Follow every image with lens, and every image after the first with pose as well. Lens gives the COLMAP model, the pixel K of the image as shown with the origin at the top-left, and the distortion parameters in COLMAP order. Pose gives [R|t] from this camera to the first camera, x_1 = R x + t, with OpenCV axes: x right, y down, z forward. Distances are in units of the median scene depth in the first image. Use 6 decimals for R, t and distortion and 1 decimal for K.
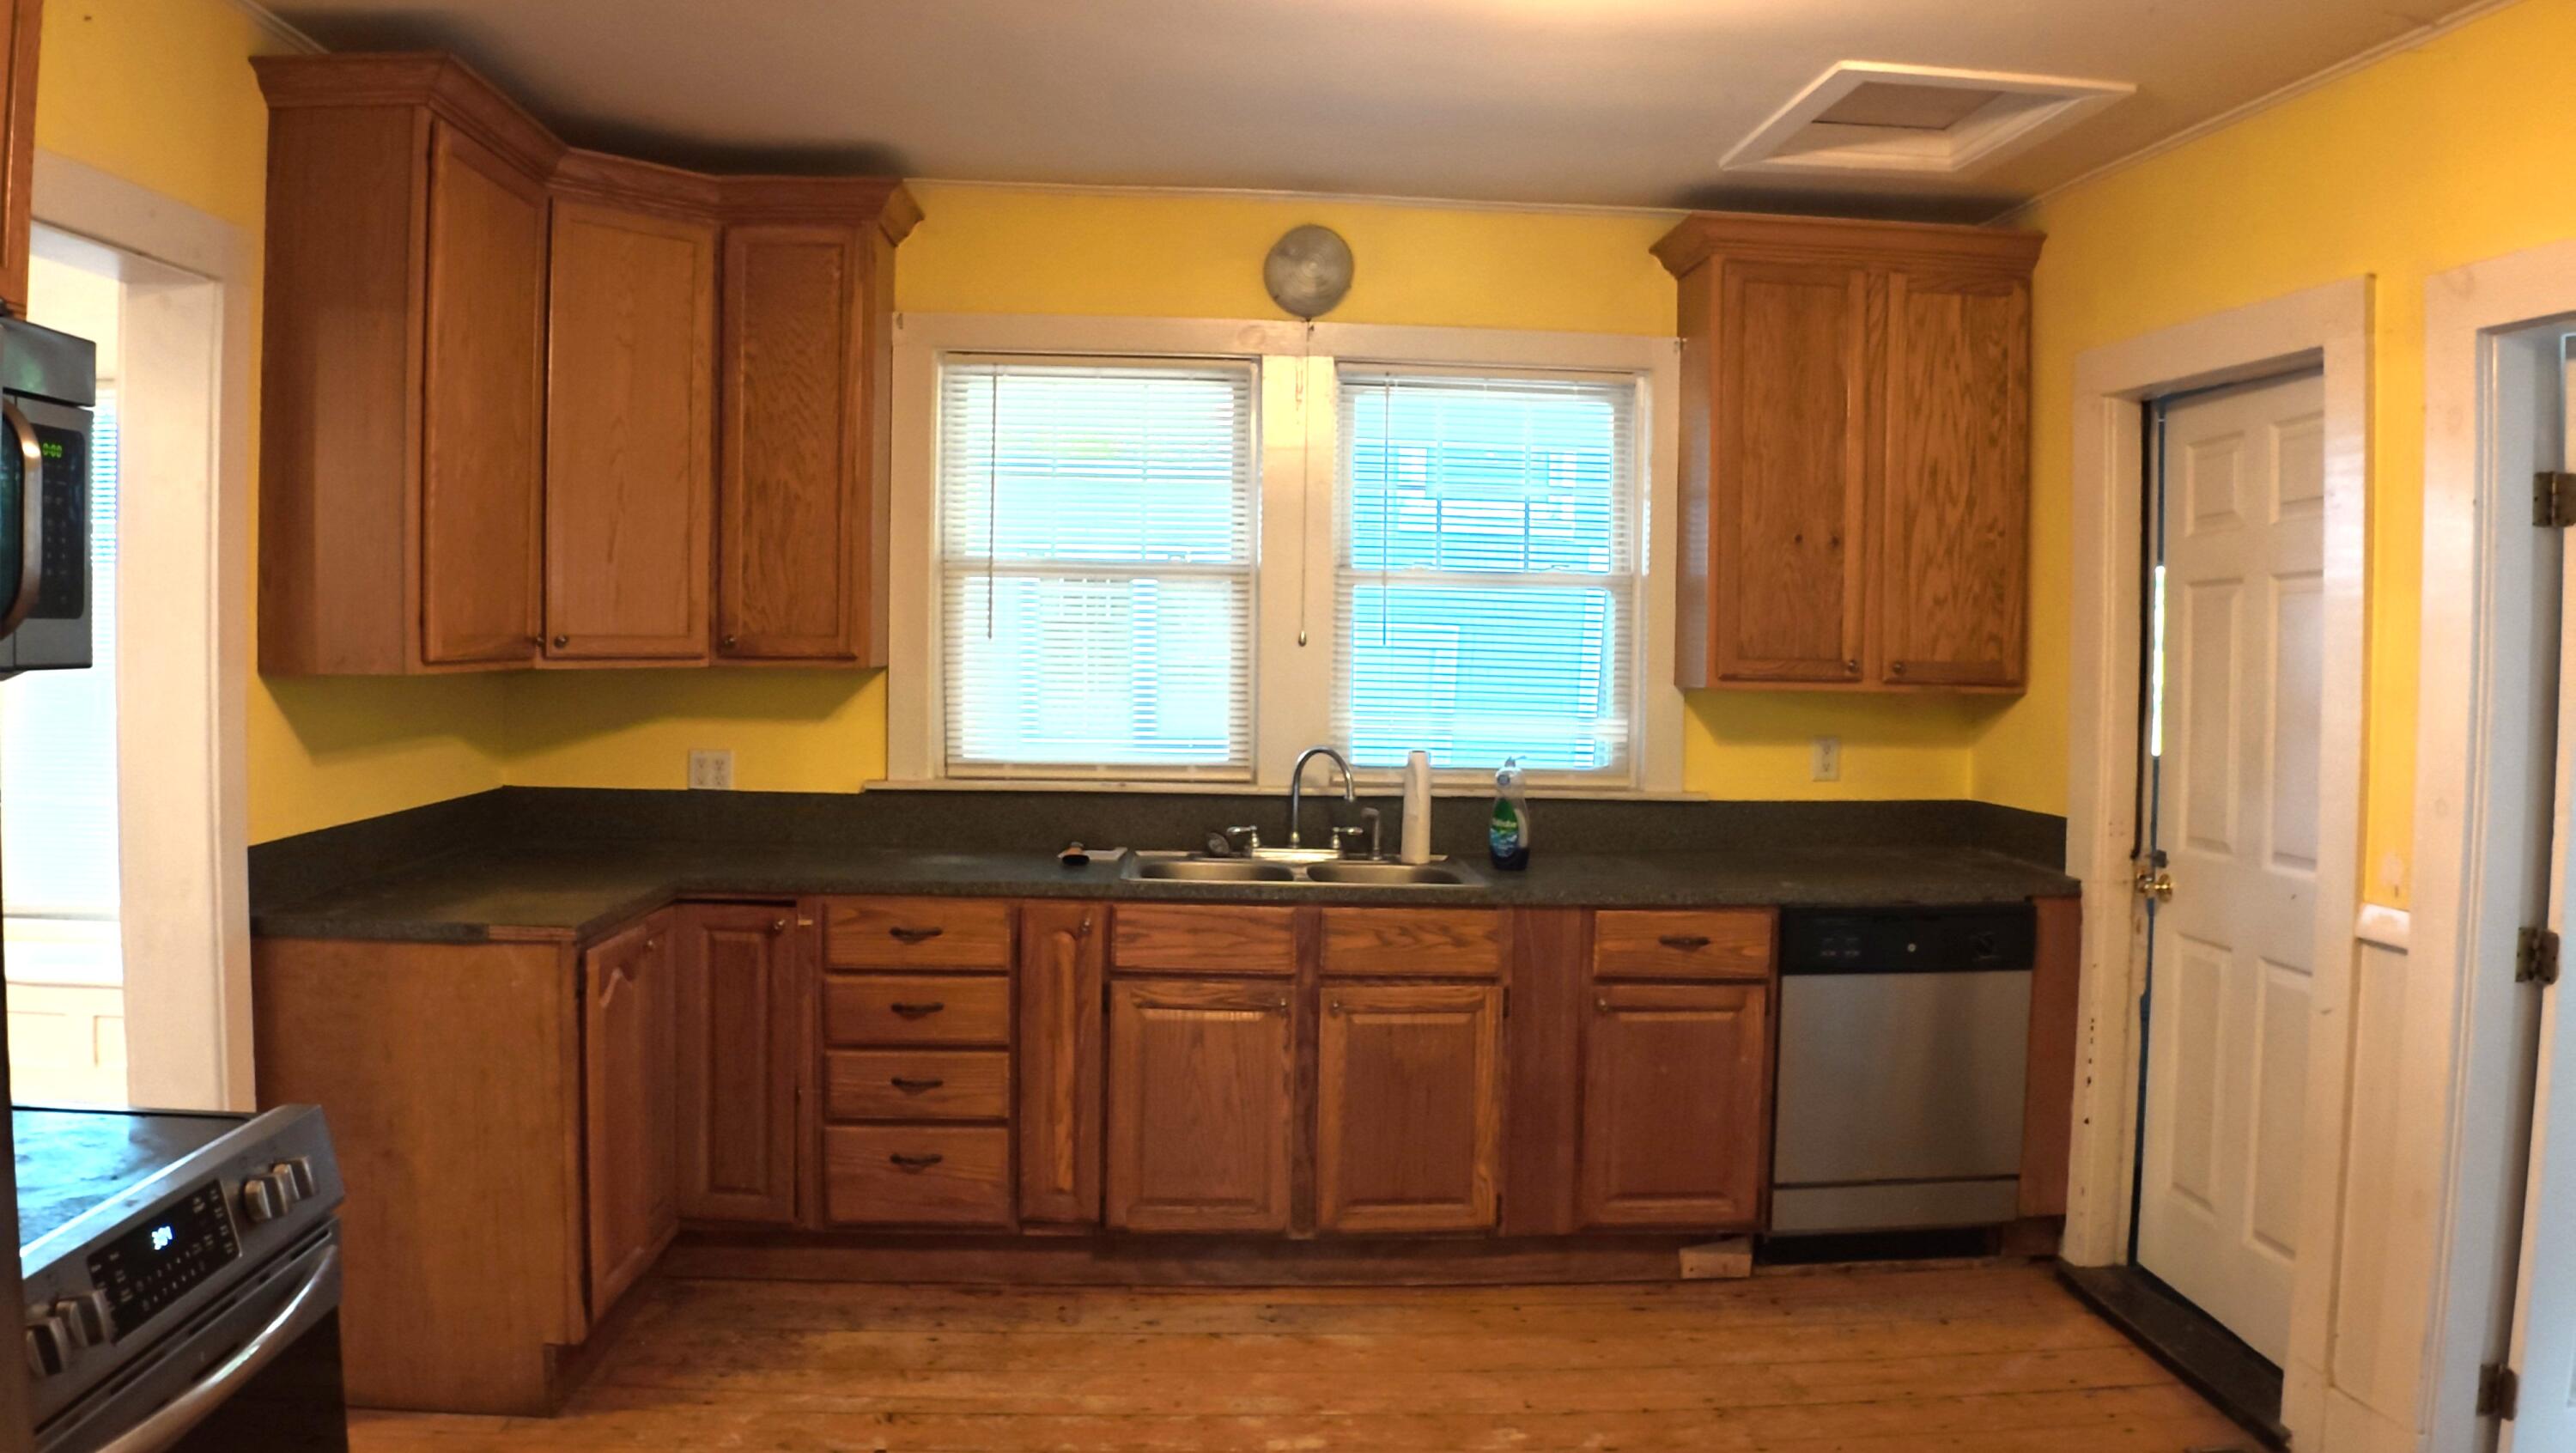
lens RADIAL K [[1726.5, 0, 1279.8], [0, 1726.5, 735.0], [0, 0, 1]] dist [-0.155892, 0.065590]
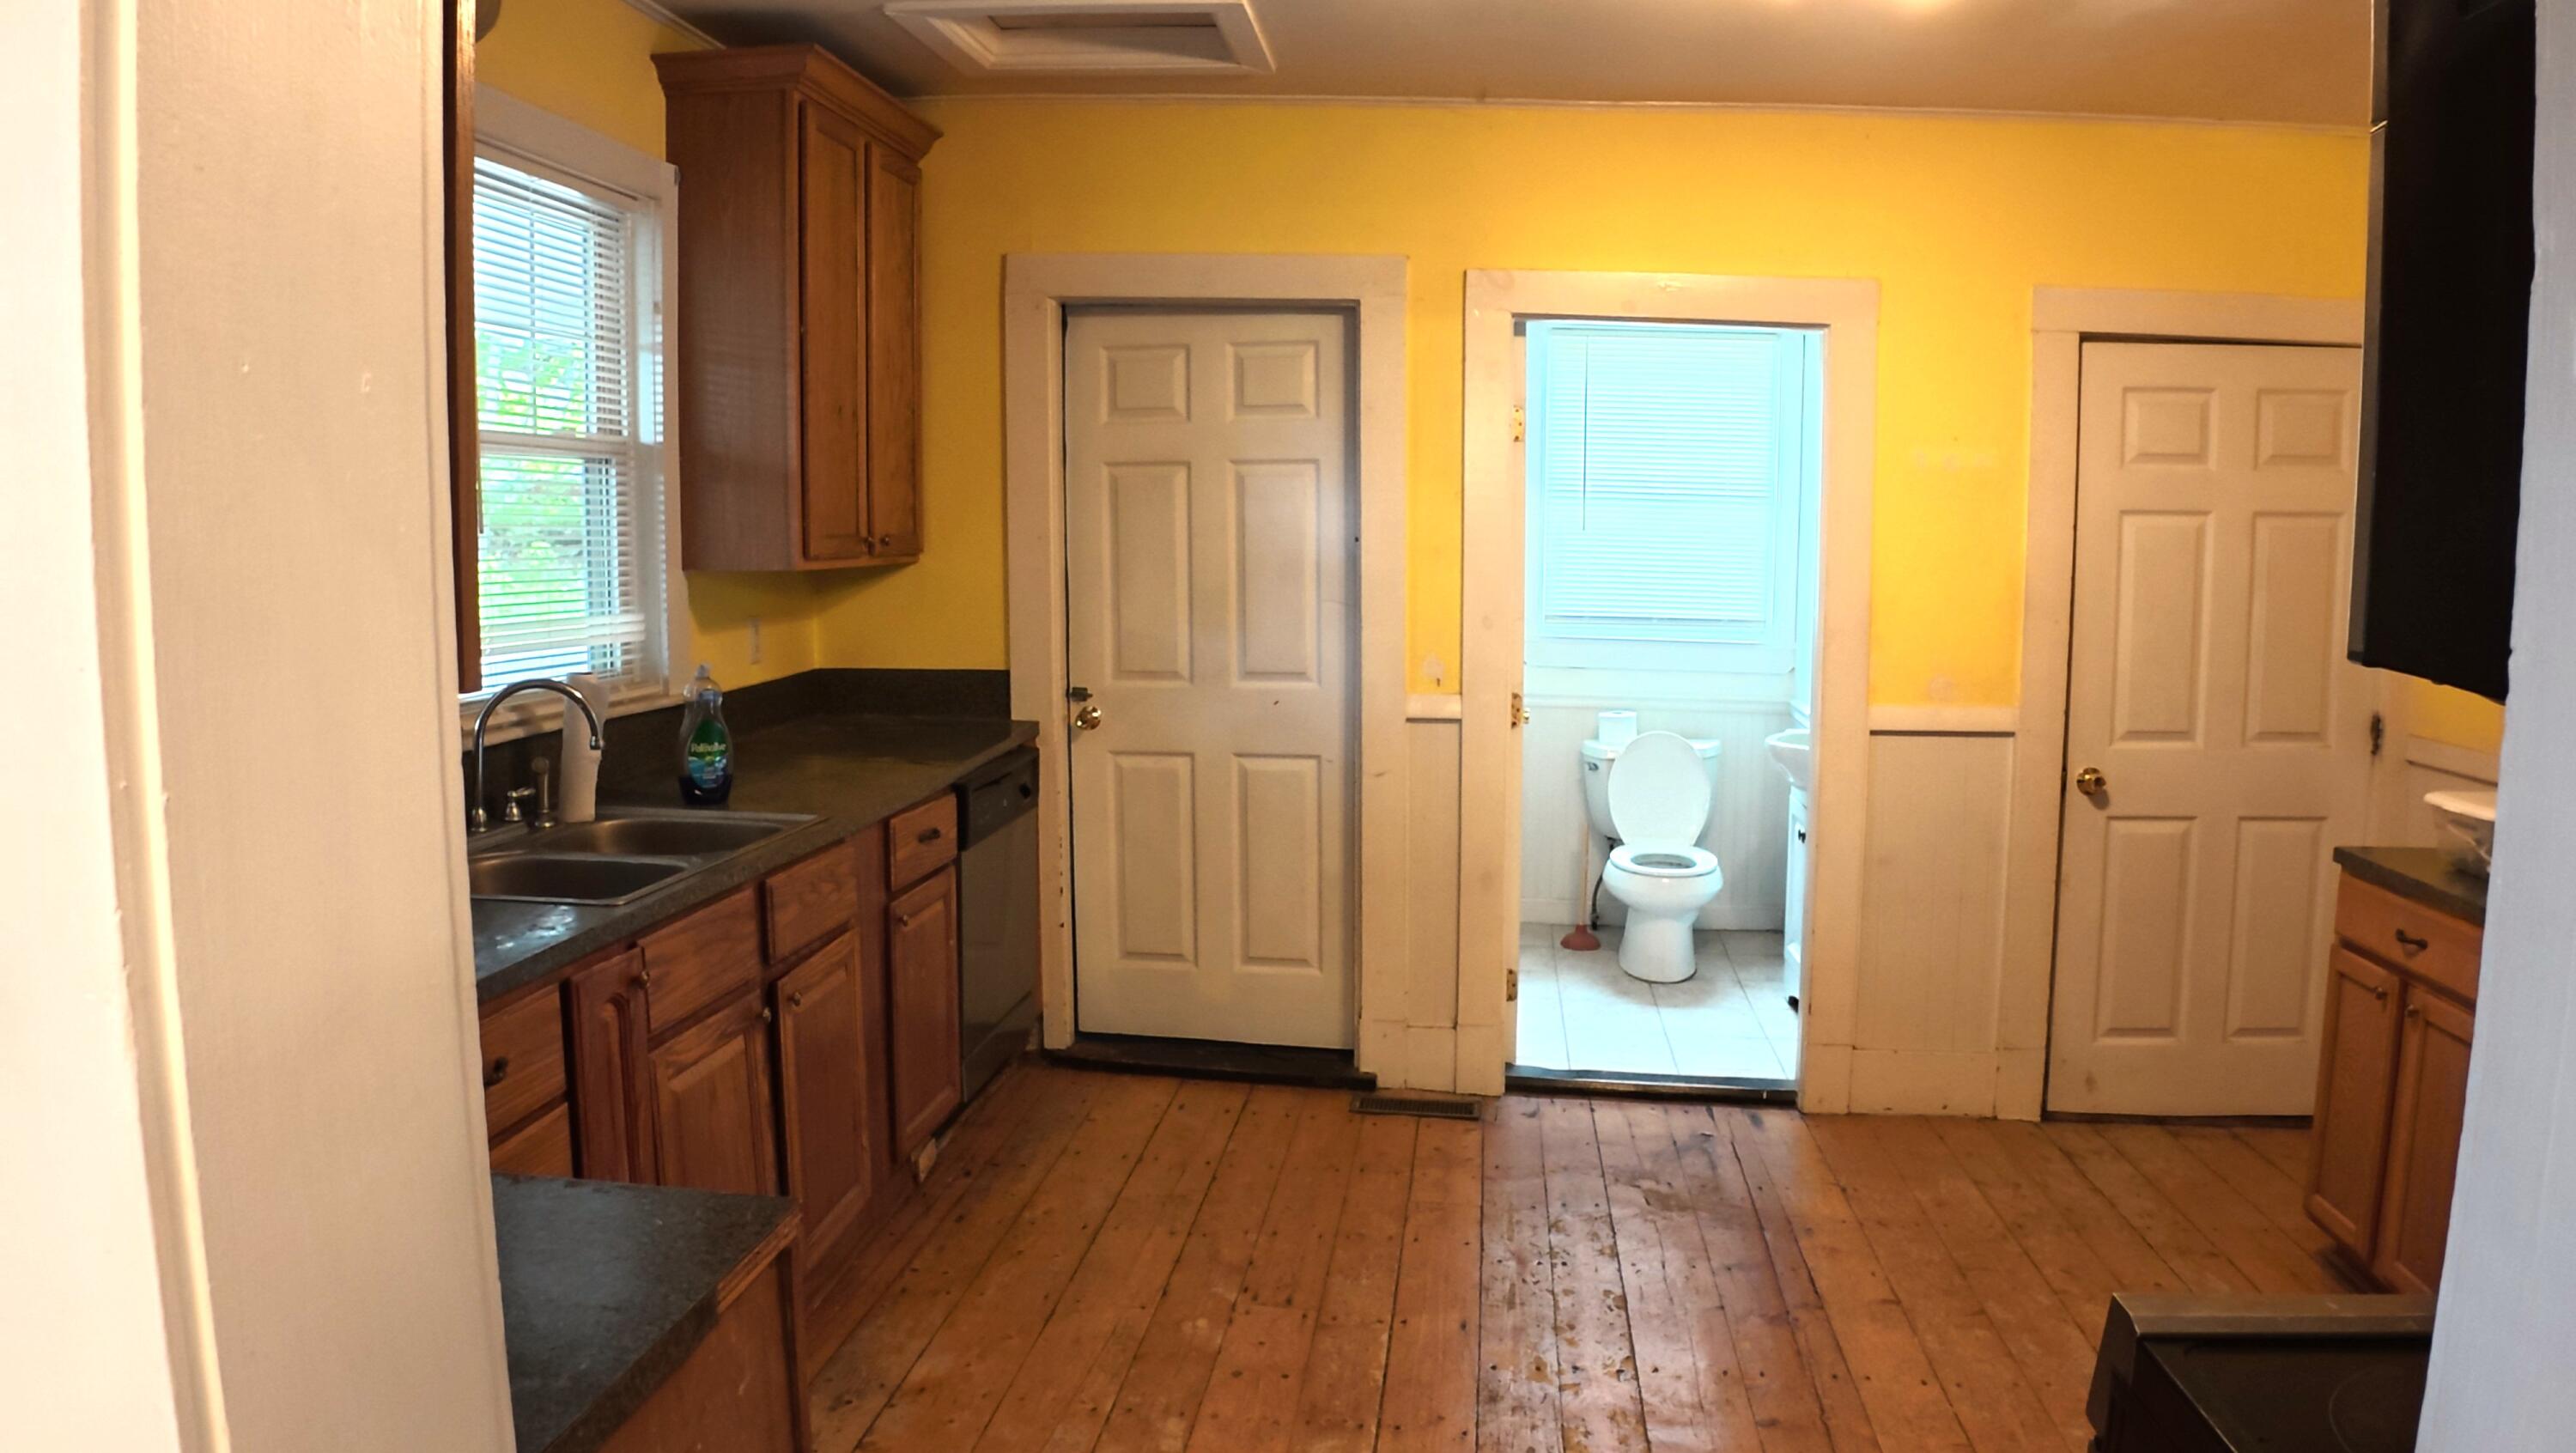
lens RADIAL K [[1726.5, 0, 1279.8], [0, 1726.5, 735.0], [0, 0, 1]] dist [-0.155892, 0.065590]
pose [[0.155709, -0.130589, 0.979133, -0.660305], [0.052090, 0.990929, 0.123879, -0.042322], [-0.986429, 0.031714, 0.161099, 0.651459]]
